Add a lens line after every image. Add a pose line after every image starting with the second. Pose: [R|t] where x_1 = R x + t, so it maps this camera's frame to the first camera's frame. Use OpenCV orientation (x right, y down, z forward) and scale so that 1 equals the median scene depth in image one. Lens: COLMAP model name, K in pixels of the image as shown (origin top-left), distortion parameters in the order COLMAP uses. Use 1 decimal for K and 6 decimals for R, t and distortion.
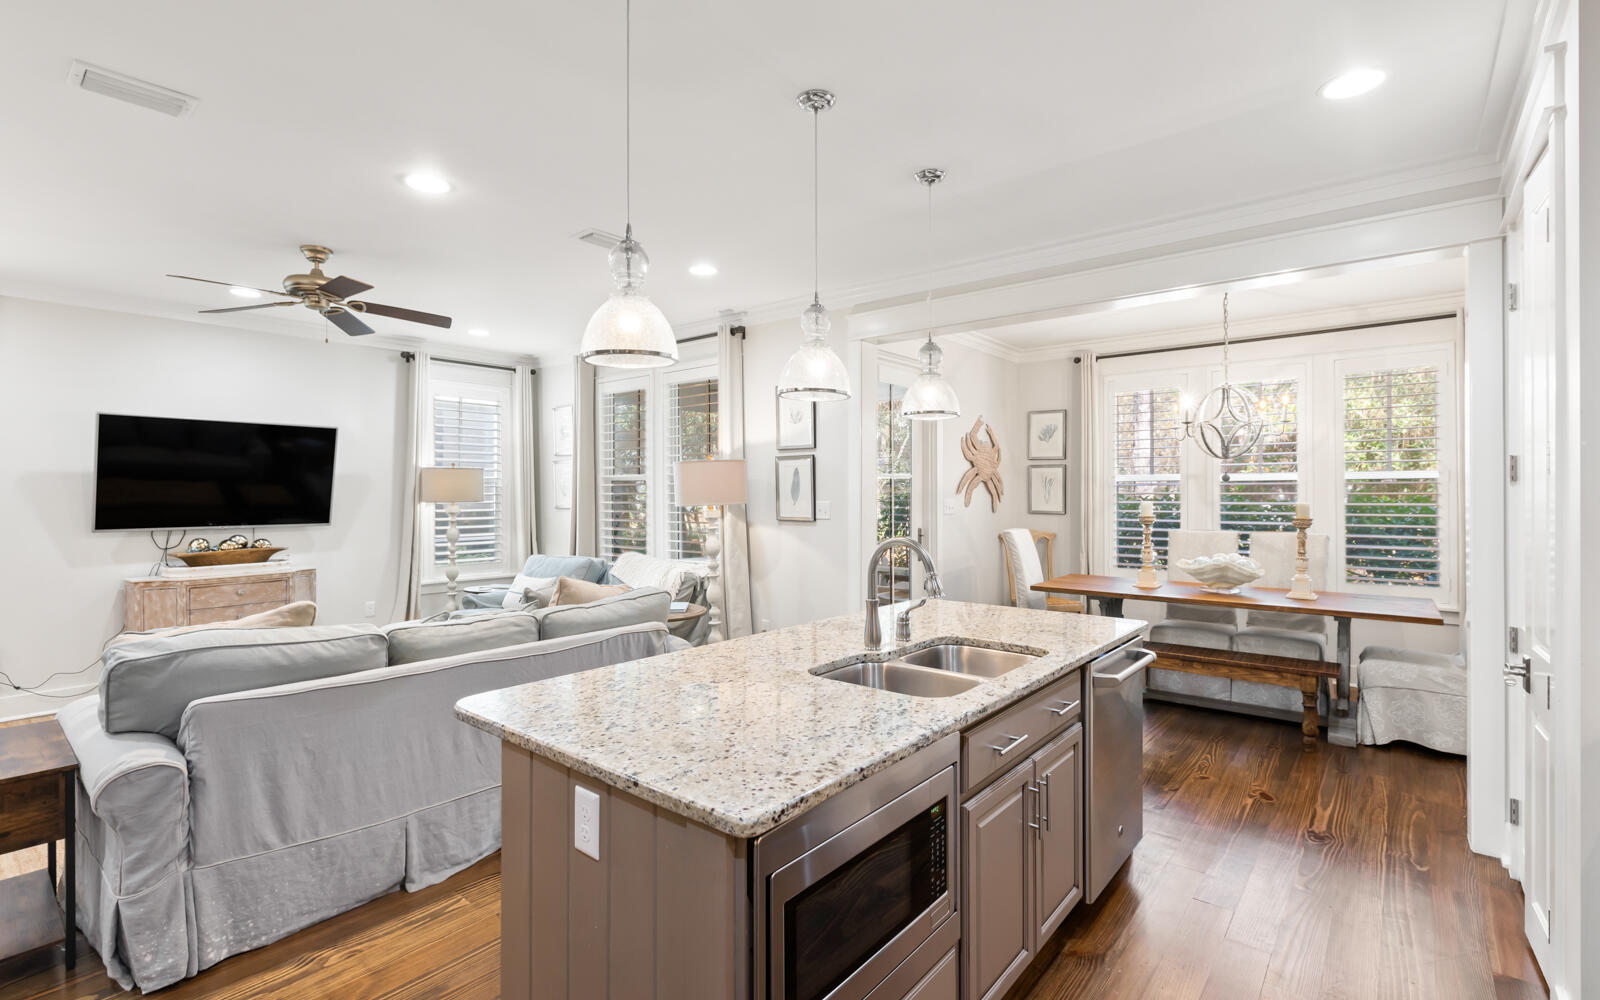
lens RADIAL K [[727.8, 0, 796.4], [0, 727.8, 502.8], [0, 0, 1]] dist [-0.008179, 0.001904]
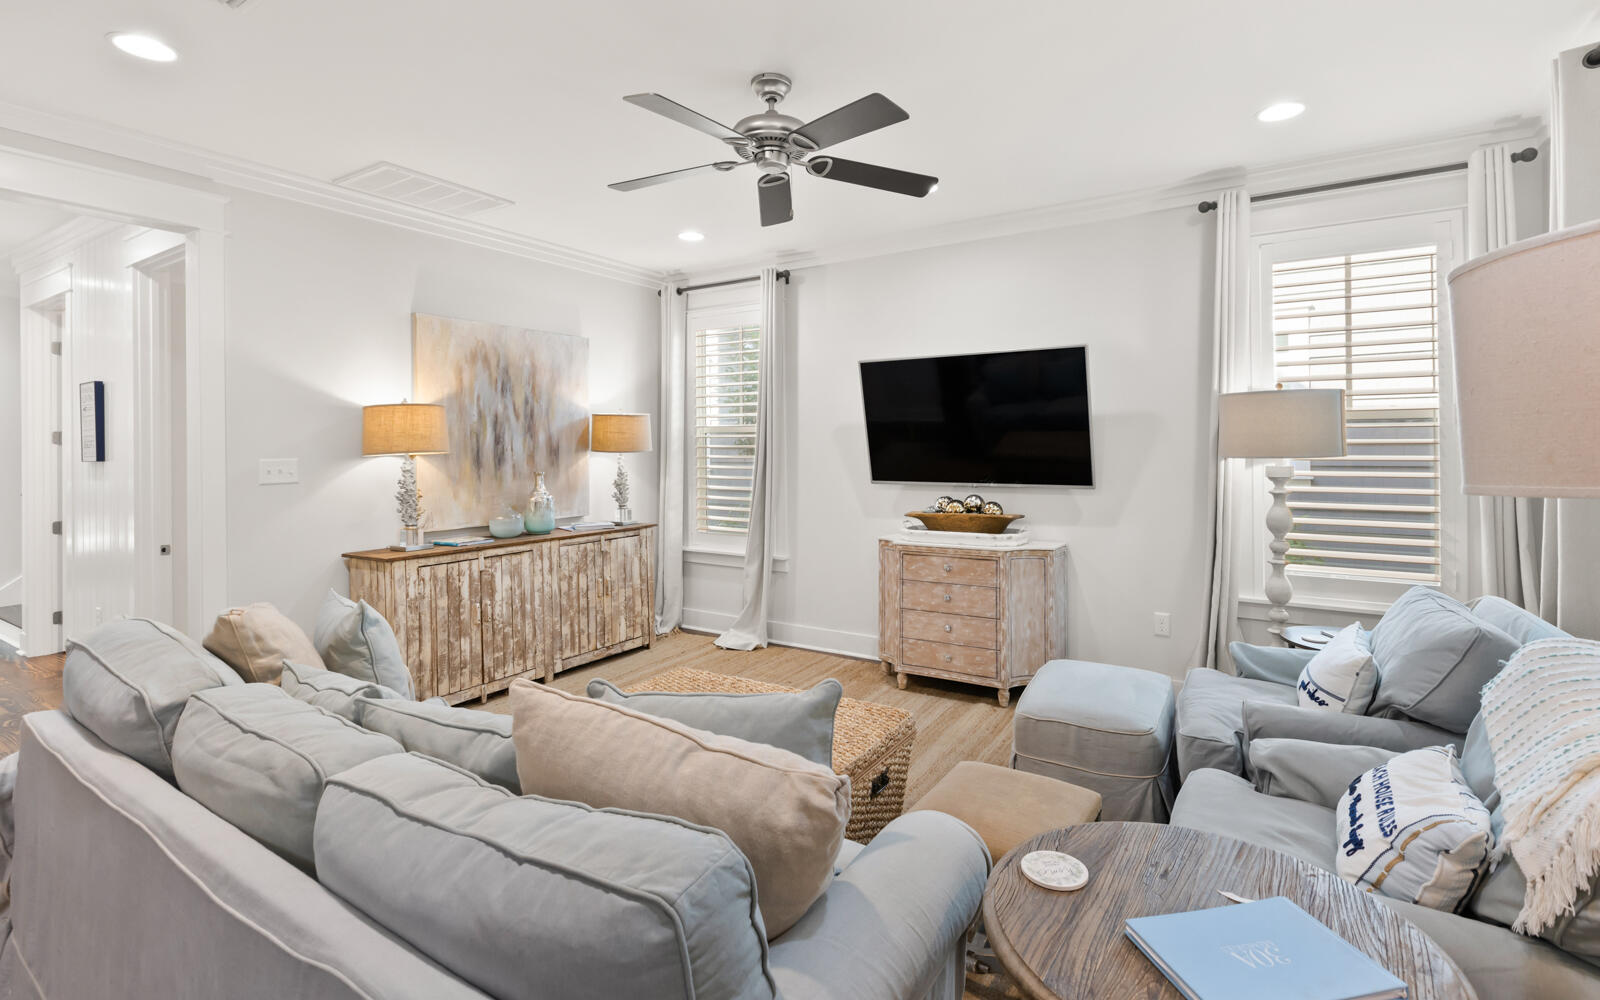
lens RADIAL K [[727.8, 0, 821.6], [0, 727.8, 448.3], [0, 0, 1]] dist [-0.008179, 0.001904]
pose [[0.127938, 0.003684, -0.991775, 0.006863], [-0.008913, 0.999957, 0.002564, -0.007997], [0.991742, 0.008511, 0.127965, 0.733890]]
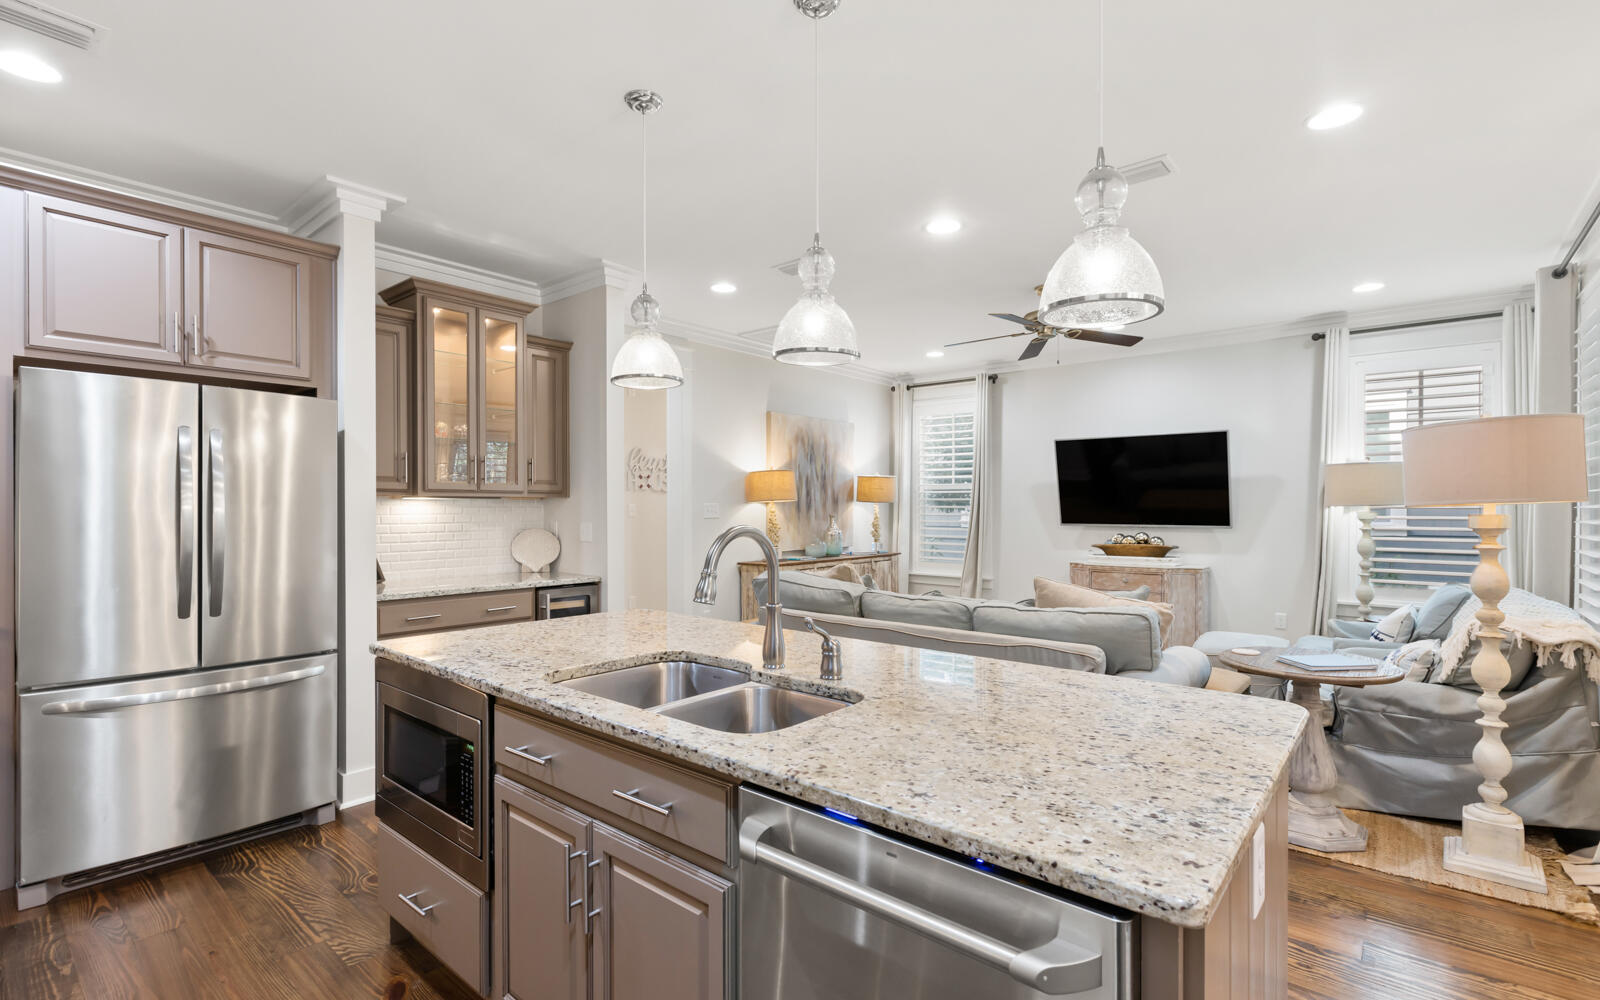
lens RADIAL K [[727.8, 0, 802.0], [0, 727.8, 515.3], [0, 0, 1]] dist [-0.008179, 0.001904]
pose [[-0.007201, 0.013466, -0.999883, 0.404801], [-0.015958, 0.999780, 0.013580, 0.009875], [0.999847, 0.016054, -0.006985, 0.463688]]
